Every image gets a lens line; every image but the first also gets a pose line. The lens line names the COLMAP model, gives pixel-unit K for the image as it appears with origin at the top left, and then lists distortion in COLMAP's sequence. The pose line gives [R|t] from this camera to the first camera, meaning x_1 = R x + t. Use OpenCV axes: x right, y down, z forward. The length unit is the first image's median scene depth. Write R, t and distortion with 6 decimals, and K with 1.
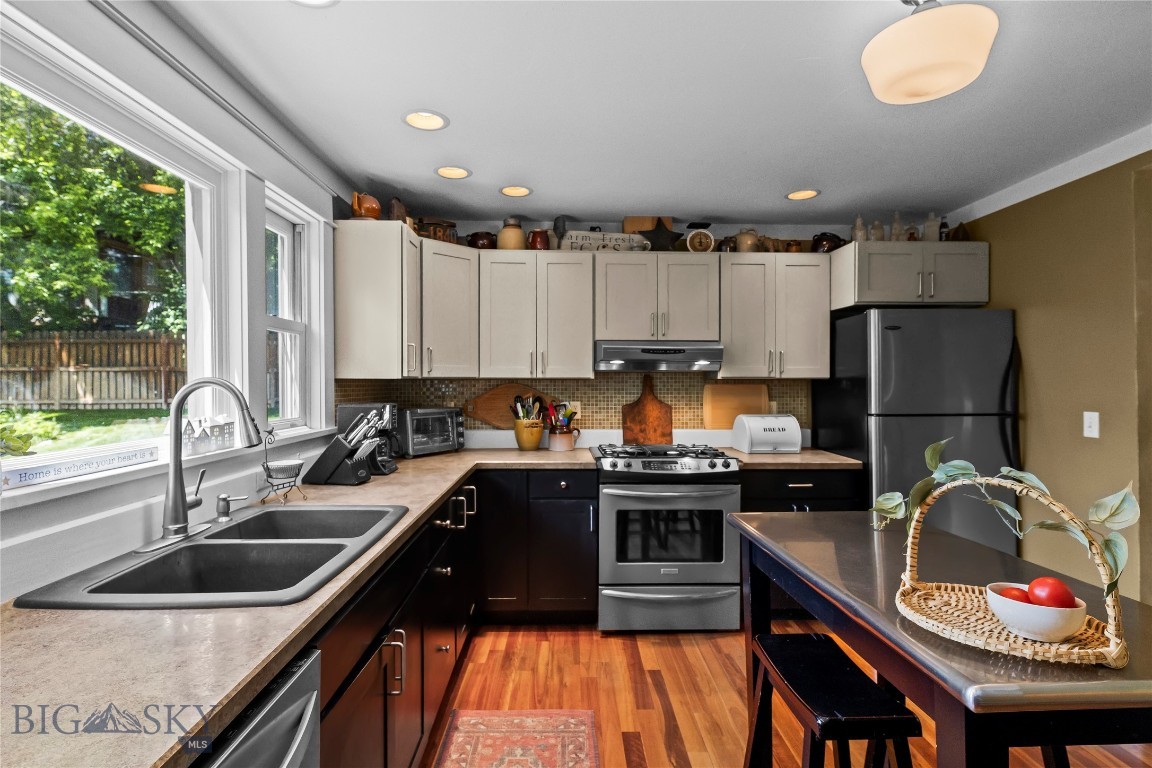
lens RADIAL K [[576.1, 0, 574.9], [0, 576.1, 381.9], [0, 0, 1]] dist [0.001965, -0.000026]
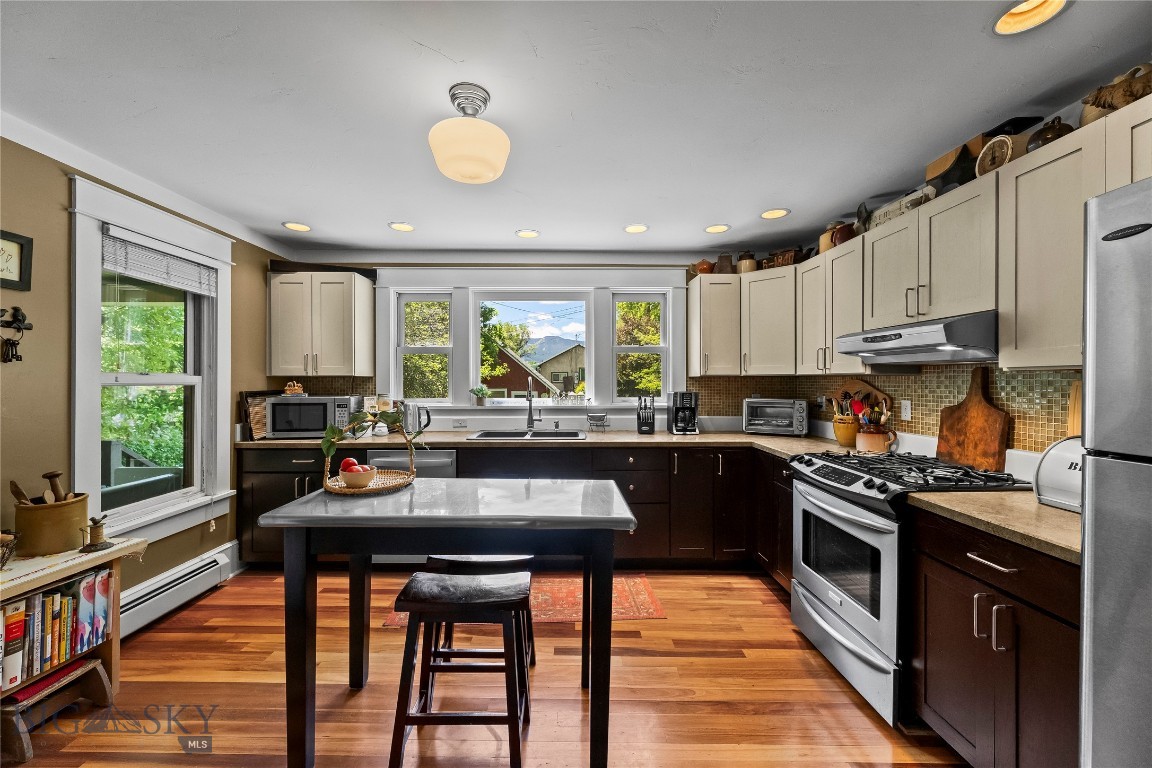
lens RADIAL K [[464.3, 0, 572.9], [0, 464.3, 380.7], [0, 0, 1]] dist [0.001615, 0.000624]
pose [[-0.028811, 0.001276, -0.999584, 0.823901], [0.000434, 0.999999, 0.001264, 0.004340], [0.999585, -0.000398, -0.028811, 0.601393]]
